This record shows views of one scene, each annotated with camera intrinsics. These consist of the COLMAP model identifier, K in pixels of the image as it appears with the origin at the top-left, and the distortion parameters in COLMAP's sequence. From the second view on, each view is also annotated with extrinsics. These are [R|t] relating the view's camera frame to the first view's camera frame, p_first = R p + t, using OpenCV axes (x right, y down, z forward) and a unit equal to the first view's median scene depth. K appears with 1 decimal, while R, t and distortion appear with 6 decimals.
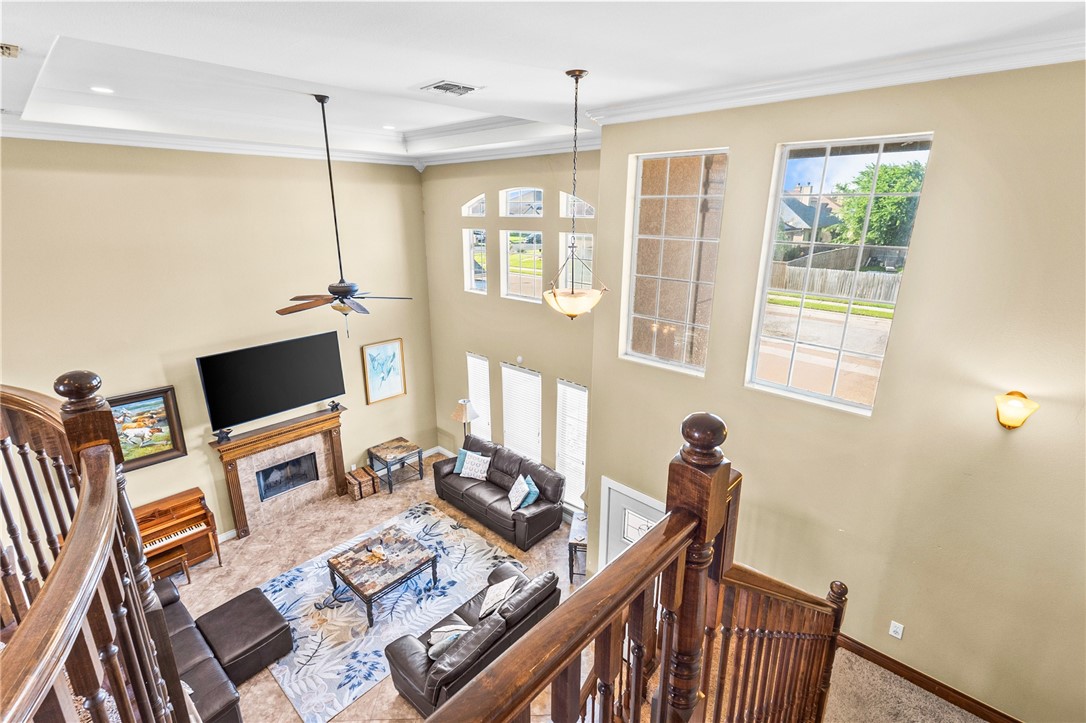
lens RADIAL K [[509.7, 0, 543.0], [0, 509.7, 361.5], [0, 0, 1]] dist [0.015746, 0.000118]
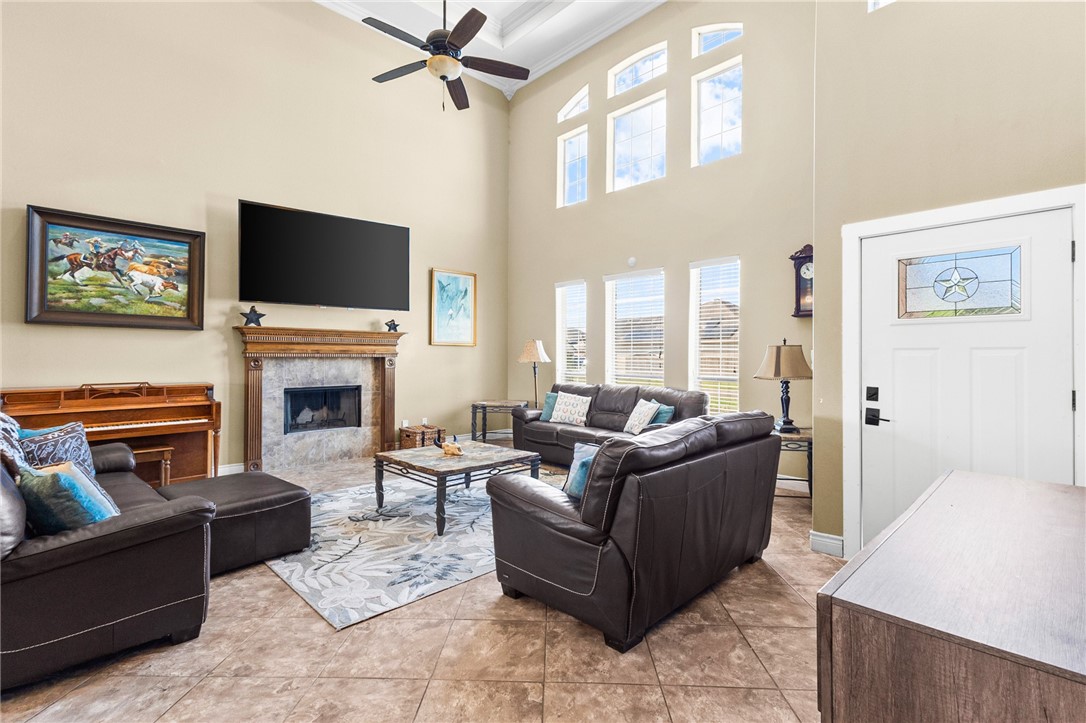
lens RADIAL K [[511.8, 0, 543.0], [0, 511.8, 361.5], [0, 0, 1]] dist [0.002577, 0.000244]
pose [[0.998446, 0.002776, -0.055652, -0.153307], [-0.018644, 0.957840, -0.286697, 0.411372], [0.052510, 0.287289, 0.956404, 0.317244]]
